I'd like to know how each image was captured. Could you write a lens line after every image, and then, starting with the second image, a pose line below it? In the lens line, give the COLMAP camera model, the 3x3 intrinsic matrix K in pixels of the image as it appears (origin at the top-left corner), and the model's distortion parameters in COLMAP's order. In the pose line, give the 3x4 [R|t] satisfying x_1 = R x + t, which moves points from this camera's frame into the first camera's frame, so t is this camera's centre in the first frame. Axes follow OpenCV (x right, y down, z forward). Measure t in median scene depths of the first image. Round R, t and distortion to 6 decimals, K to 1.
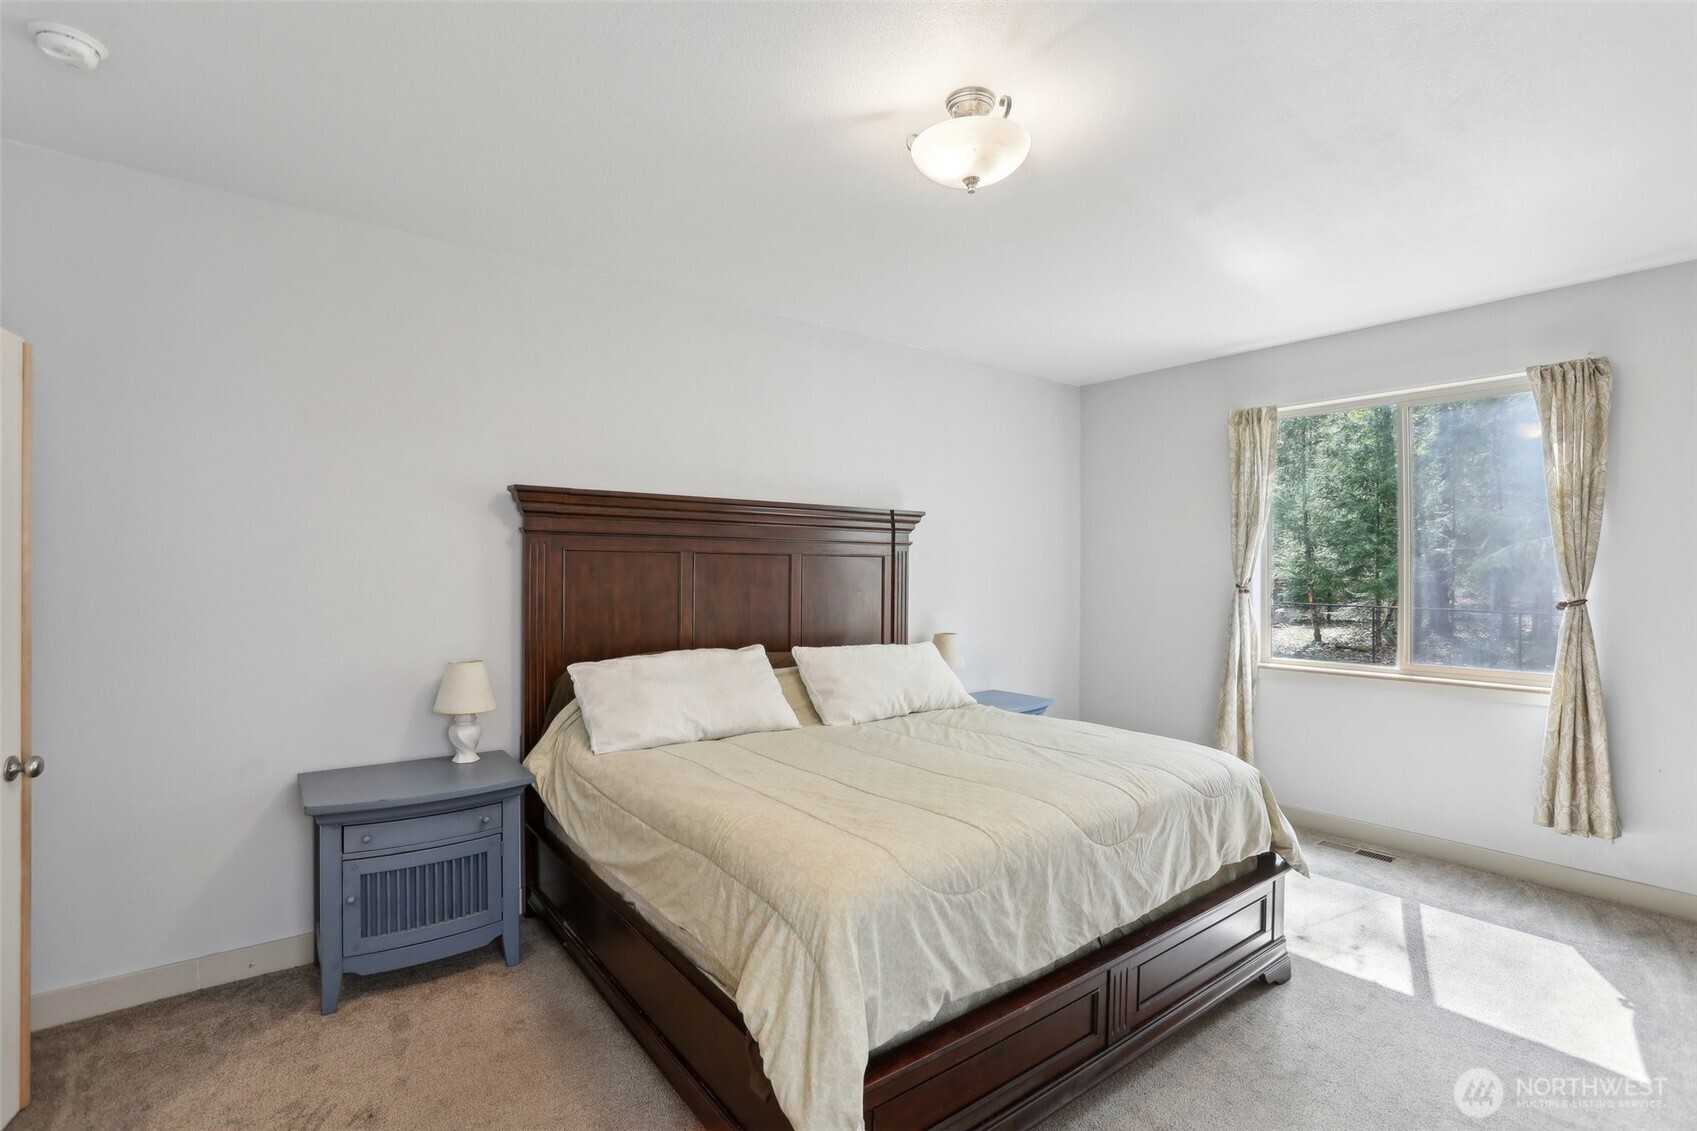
lens RADIAL K [[795.5, 0, 834.0], [0, 795.5, 577.9], [0, 0, 1]] dist [-0.004405, -0.000282]
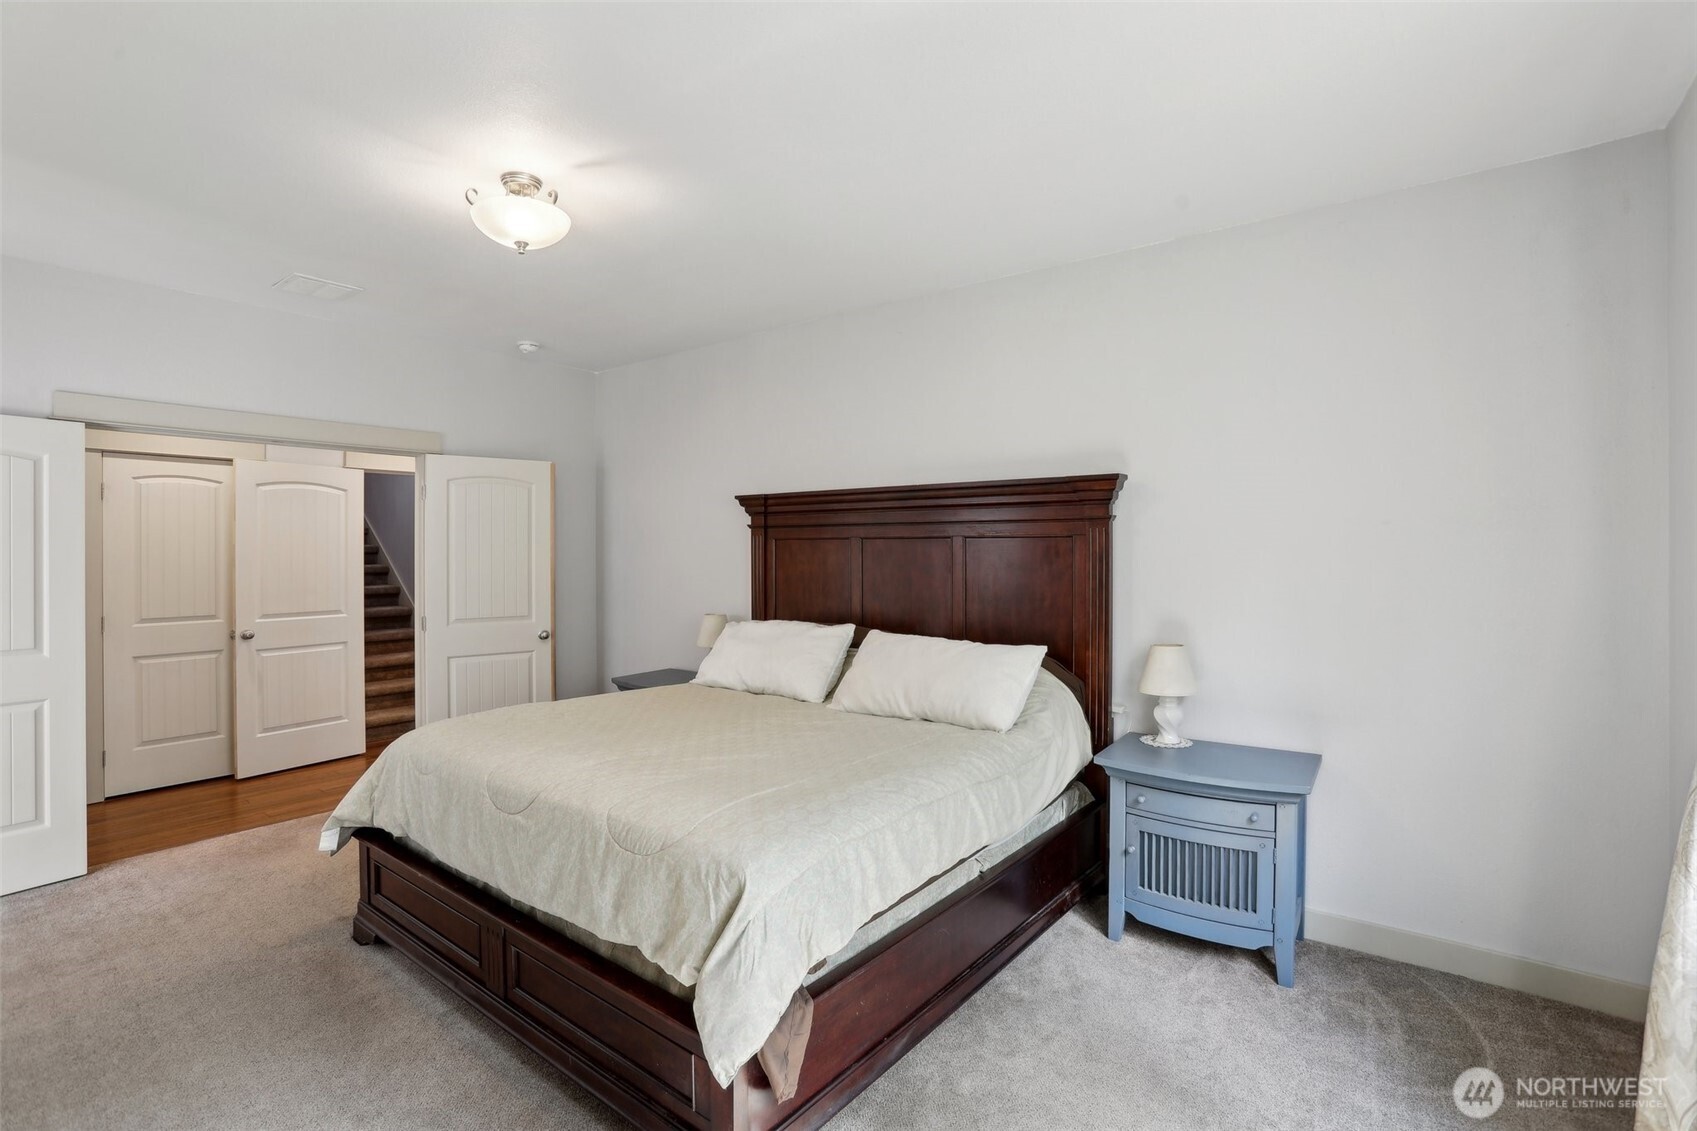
lens RADIAL K [[795.5, 0, 835.2], [0, 795.5, 556.0], [0, 0, 1]] dist [-0.004405, -0.000282]
pose [[0.275356, -0.000336, -0.961342, 0.909462], [-0.009111, 0.999954, -0.002959, -0.003771], [0.961299, 0.009574, 0.275340, 0.681024]]
